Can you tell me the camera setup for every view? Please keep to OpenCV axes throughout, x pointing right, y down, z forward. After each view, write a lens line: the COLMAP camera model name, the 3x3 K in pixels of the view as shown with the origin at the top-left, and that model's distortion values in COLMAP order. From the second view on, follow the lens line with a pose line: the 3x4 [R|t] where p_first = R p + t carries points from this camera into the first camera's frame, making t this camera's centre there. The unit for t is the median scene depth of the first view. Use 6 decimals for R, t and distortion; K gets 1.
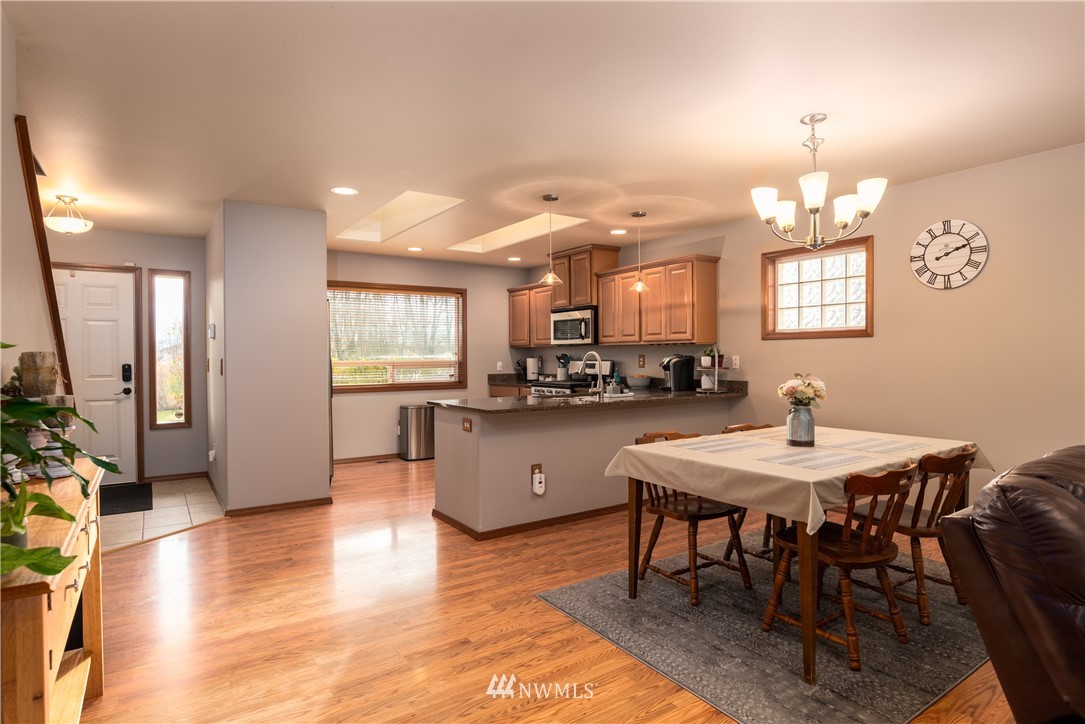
lens RADIAL K [[595.2, 0, 542.5], [0, 595.2, 362.0], [0, 0, 1]] dist [-0.013725, 0.002559]
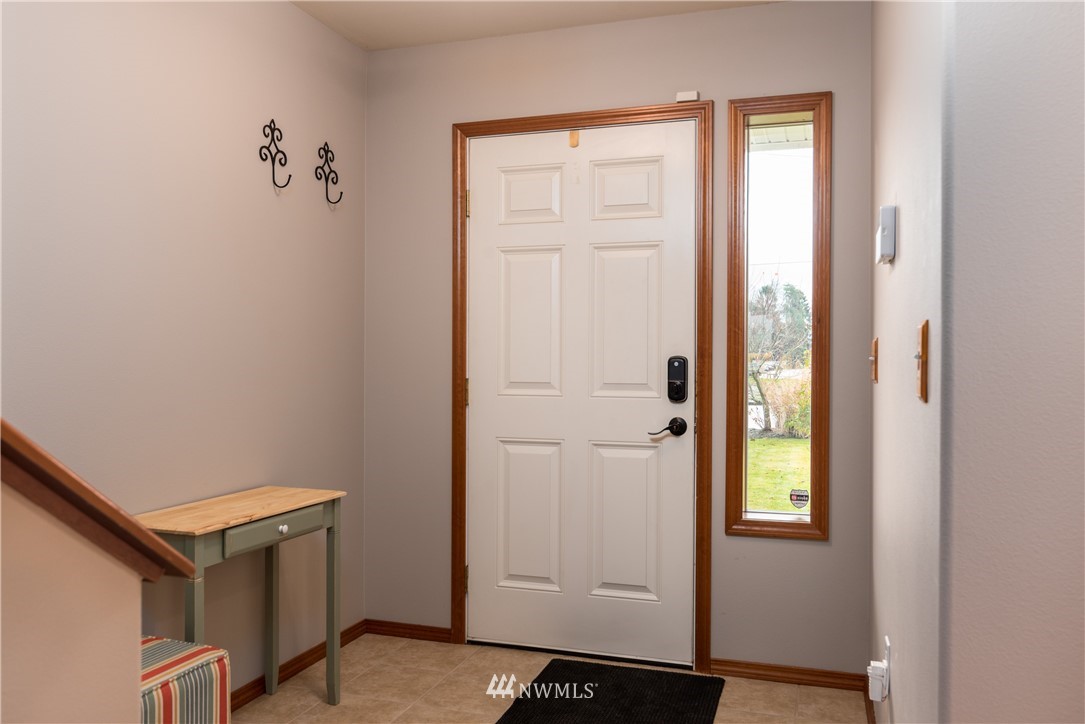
lens RADIAL K [[849.9, 0, 542.5], [0, 849.9, 362.0], [0, 0, 1]] dist [0.004493, 0.003553]
pose [[0.624122, 0.011817, -0.781238, -0.281022], [-0.019087, 0.999818, -0.000126, 0.007479], [0.781094, 0.014990, 0.624234, 0.507288]]
